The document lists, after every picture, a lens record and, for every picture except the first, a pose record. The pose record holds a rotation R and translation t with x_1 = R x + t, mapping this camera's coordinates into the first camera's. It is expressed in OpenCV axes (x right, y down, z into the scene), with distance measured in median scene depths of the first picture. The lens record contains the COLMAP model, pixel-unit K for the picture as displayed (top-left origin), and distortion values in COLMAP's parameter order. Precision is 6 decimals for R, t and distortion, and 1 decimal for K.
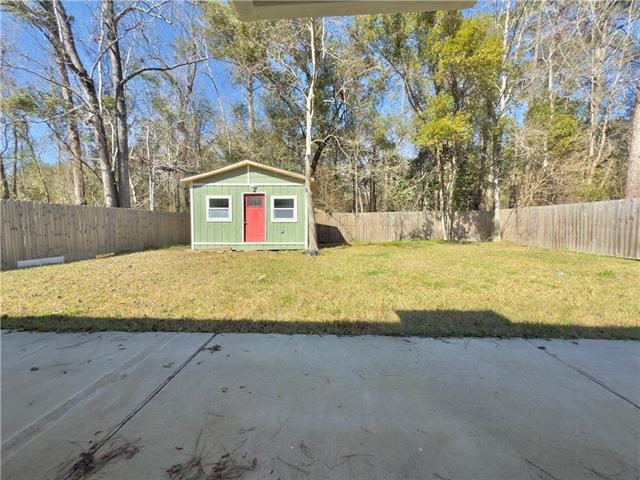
lens RADIAL K [[253.4, 0, 320.2], [0, 253.4, 237.5], [0, 0, 1]] dist [-0.002965, 0.000665]
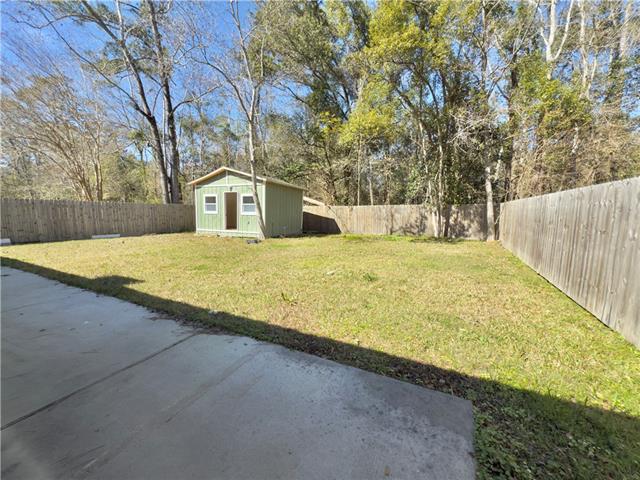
lens RADIAL K [[253.4, 0, 317.2], [0, 253.4, 240.5], [0, 0, 1]] dist [-0.002965, 0.000665]
pose [[0.908363, 0.062767, -0.413444, 0.528729], [-0.036602, 0.996811, 0.070913, -0.029586], [0.416577, -0.049282, 0.907764, 0.007962]]
